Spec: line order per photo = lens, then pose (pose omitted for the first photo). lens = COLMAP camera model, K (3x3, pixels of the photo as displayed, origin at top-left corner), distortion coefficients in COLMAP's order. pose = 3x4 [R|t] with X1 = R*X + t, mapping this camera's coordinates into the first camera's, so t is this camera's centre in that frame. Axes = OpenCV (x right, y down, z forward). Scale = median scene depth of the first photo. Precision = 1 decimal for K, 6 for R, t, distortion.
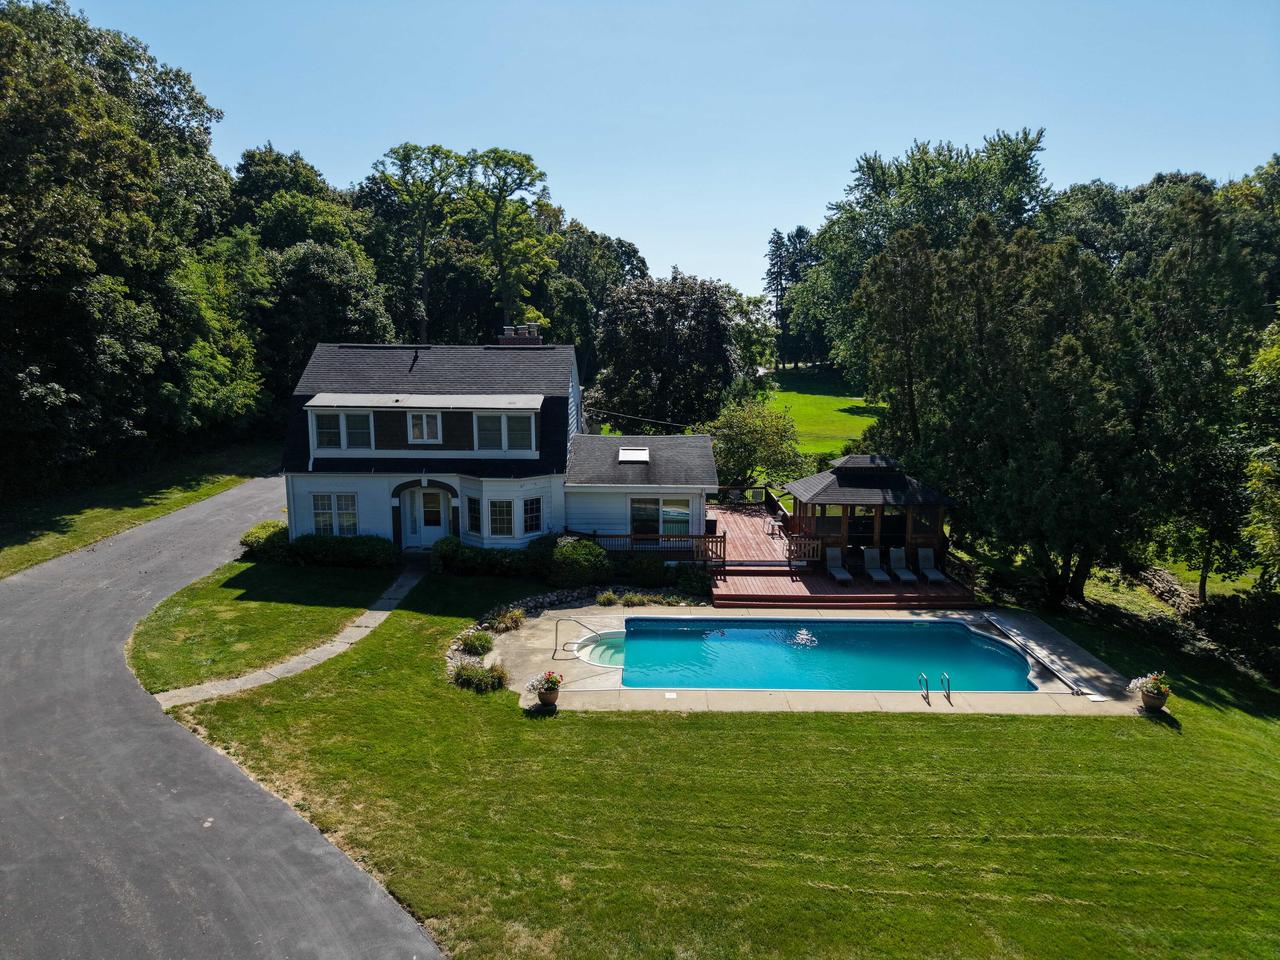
lens RADIAL K [[857.9, 0, 650.3], [0, 857.9, 475.7], [0, 0, 1]] dist [0.050888, -0.077345]
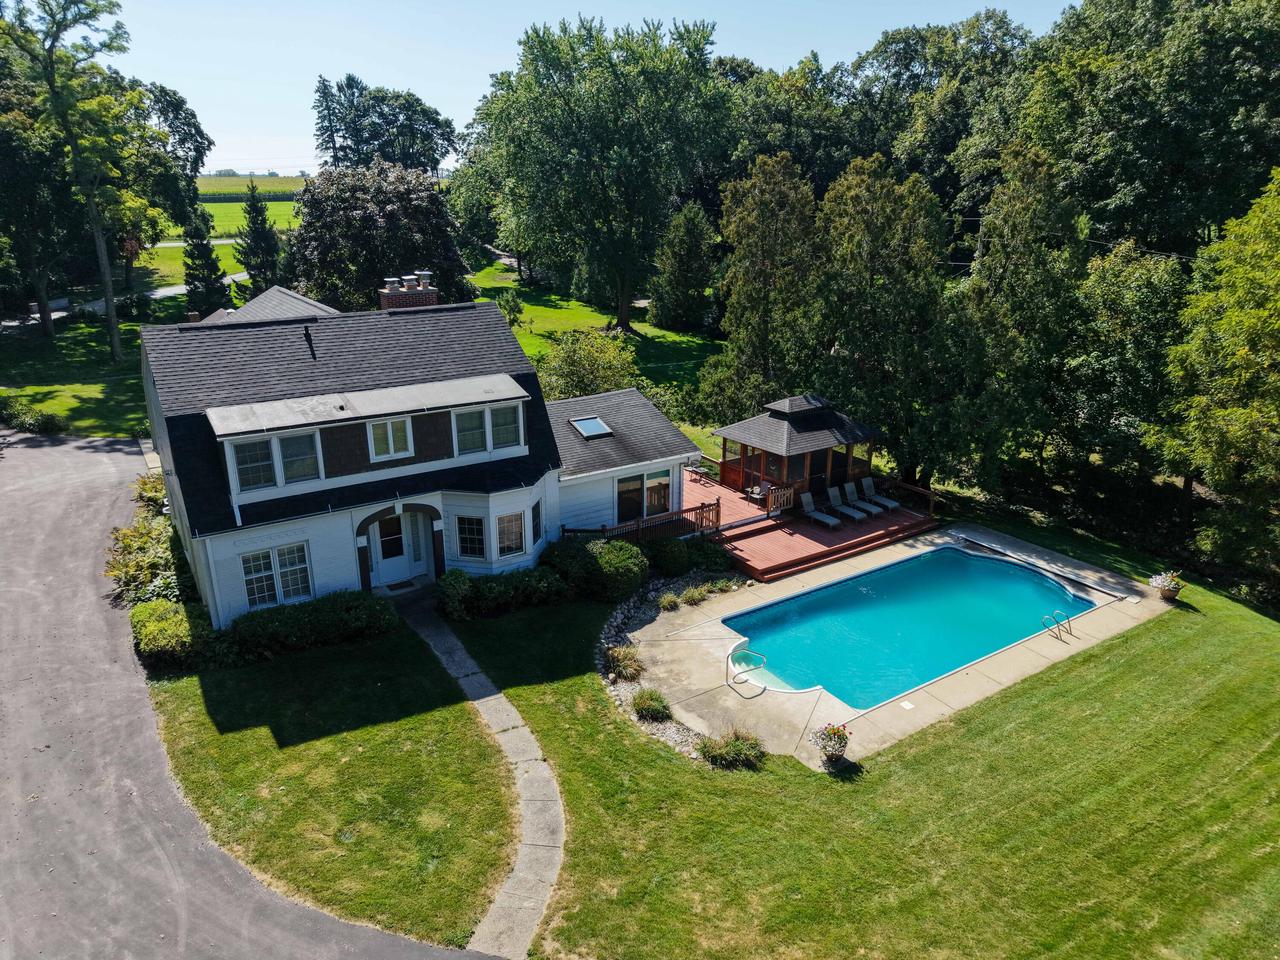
lens RADIAL K [[849.5, 0, 640.0], [0, 849.5, 480.0], [0, 0, 1]] dist [0.053862, -0.057781]
pose [[0.834318, -0.179986, 0.521074, -0.476291], [0.085419, 0.975993, 0.200353, -0.152163], [-0.544626, -0.122649, 0.829663, 0.253277]]
